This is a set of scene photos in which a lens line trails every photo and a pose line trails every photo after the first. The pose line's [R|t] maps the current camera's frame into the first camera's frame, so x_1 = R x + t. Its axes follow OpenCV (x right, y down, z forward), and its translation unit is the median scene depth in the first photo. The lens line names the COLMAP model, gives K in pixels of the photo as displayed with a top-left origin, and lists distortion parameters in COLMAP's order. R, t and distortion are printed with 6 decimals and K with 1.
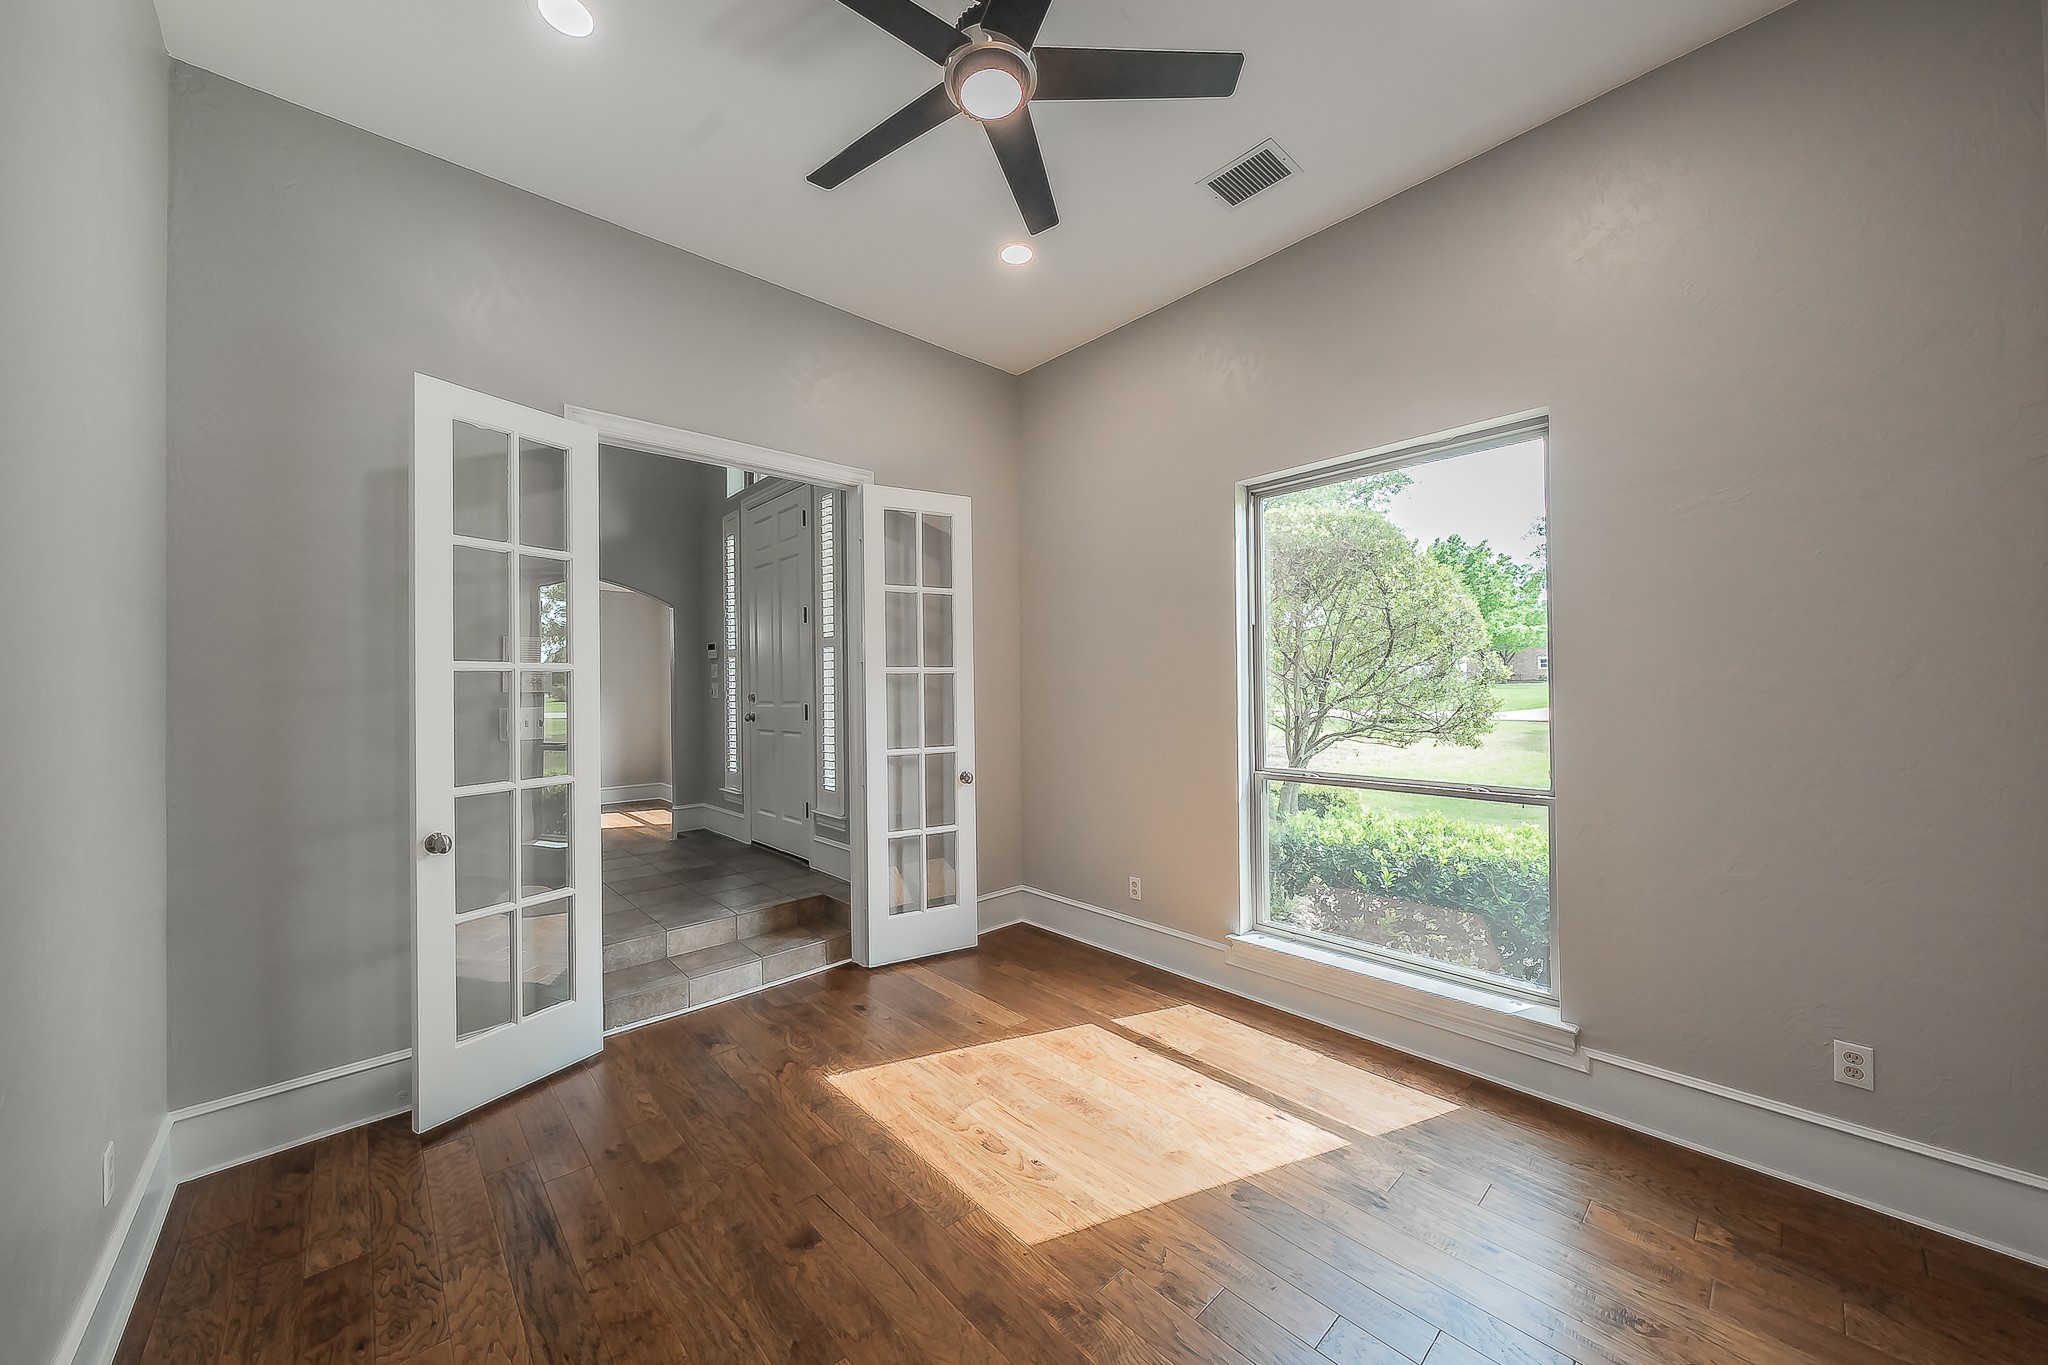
lens RADIAL K [[703.2, 0, 1015.7], [0, 703.2, 676.4], [0, 0, 1]] dist [-0.005558, -0.000097]
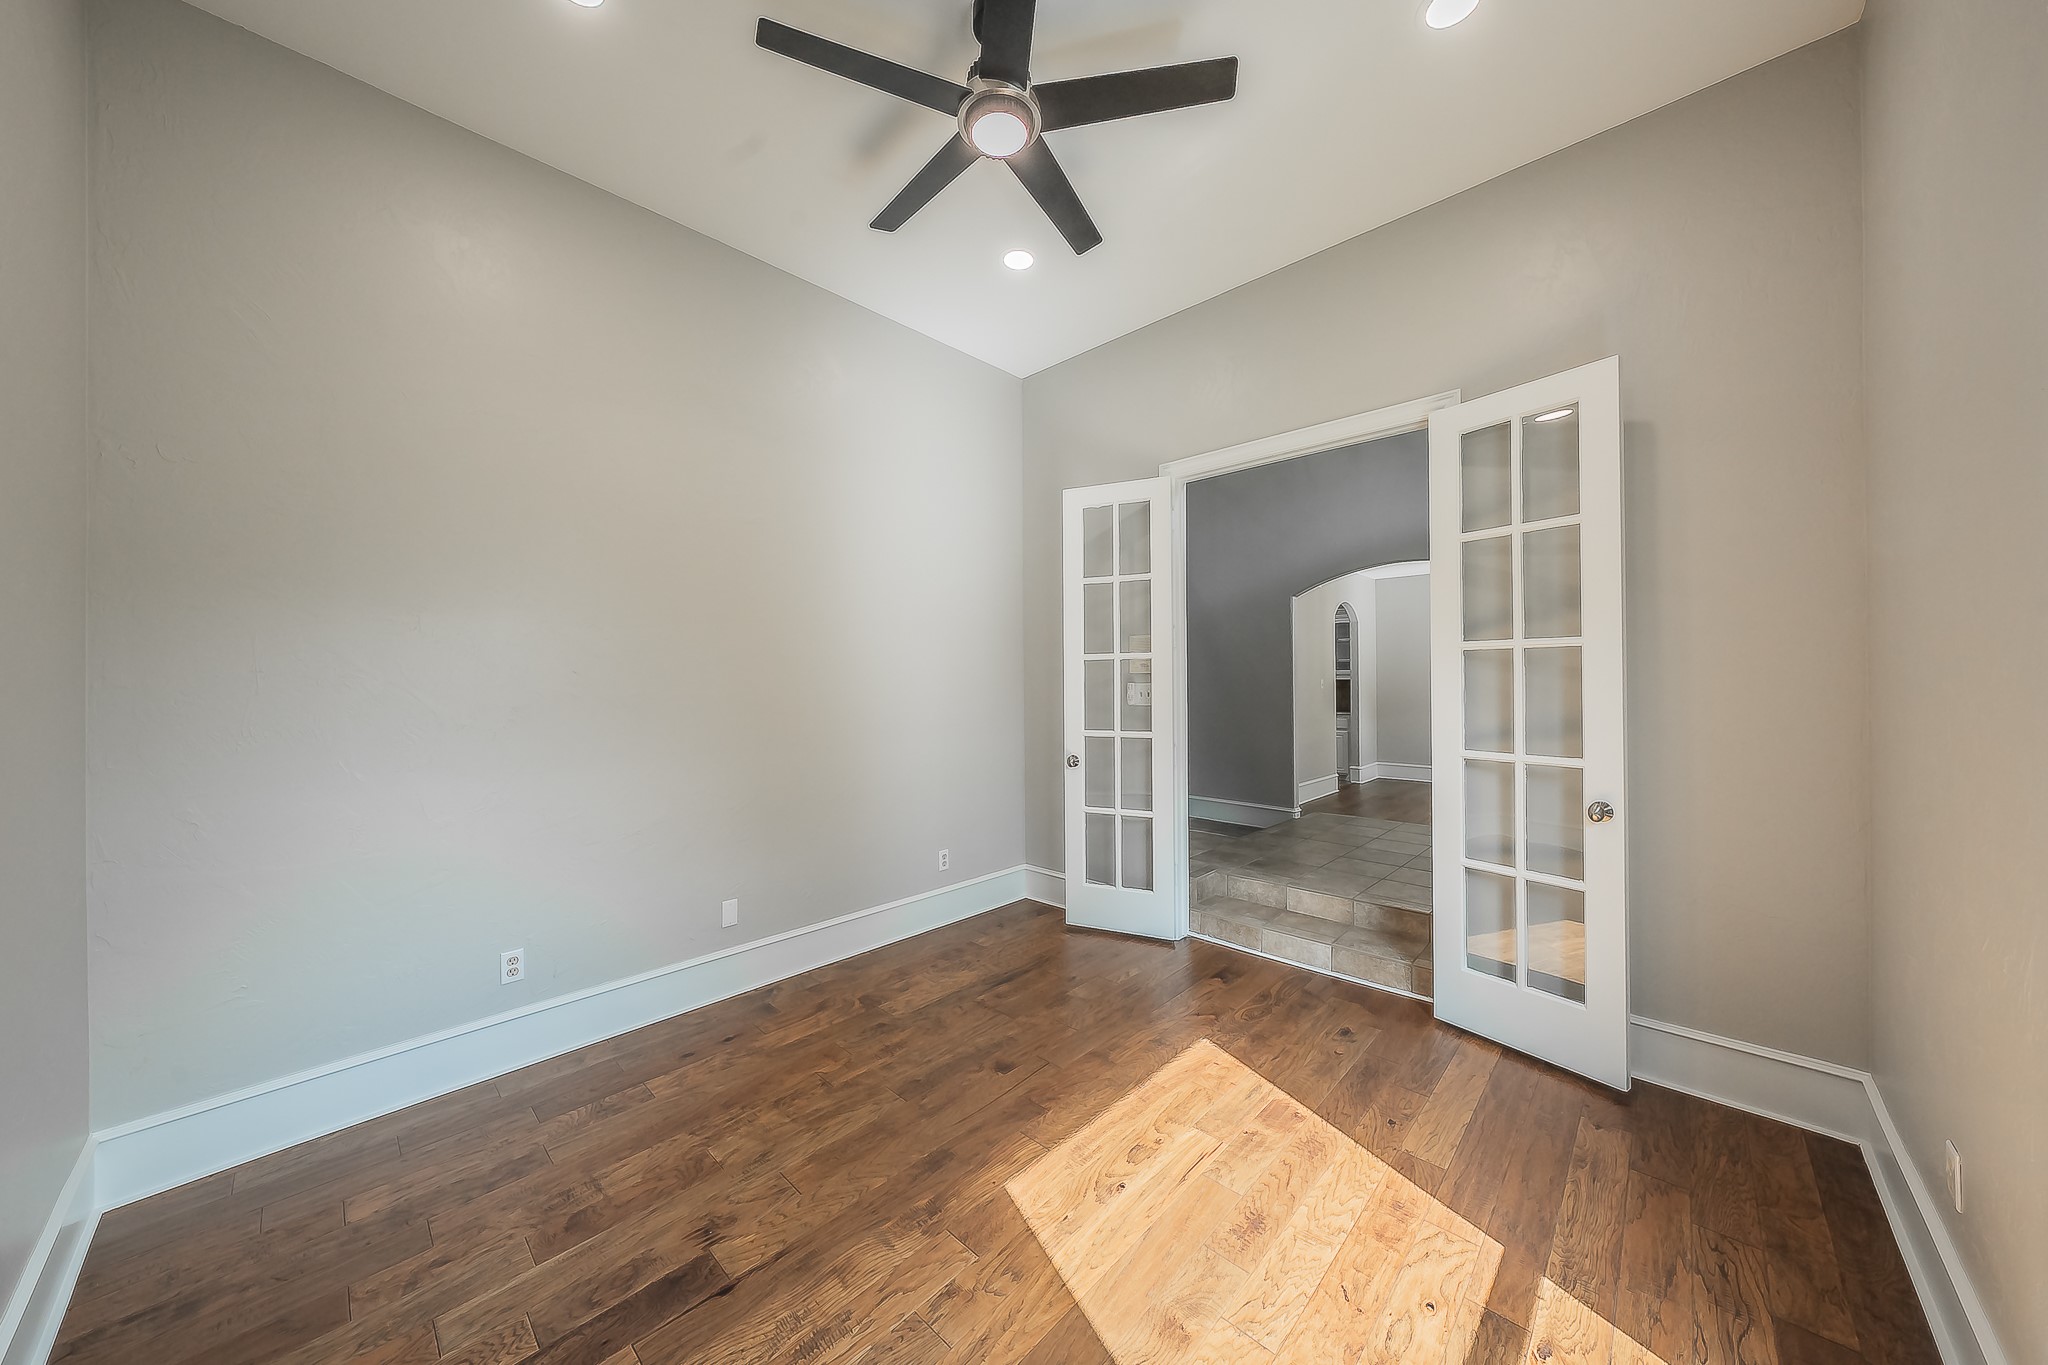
lens RADIAL K [[703.2, 0, 1038.9], [0, 703.2, 671.4], [0, 0, 1]] dist [-0.005558, -0.000097]
pose [[0.078610, 0.004880, -0.996893, 0.788636], [0.023475, 0.999702, 0.006744, 0.003944], [0.996629, -0.023932, 0.078472, 0.701920]]
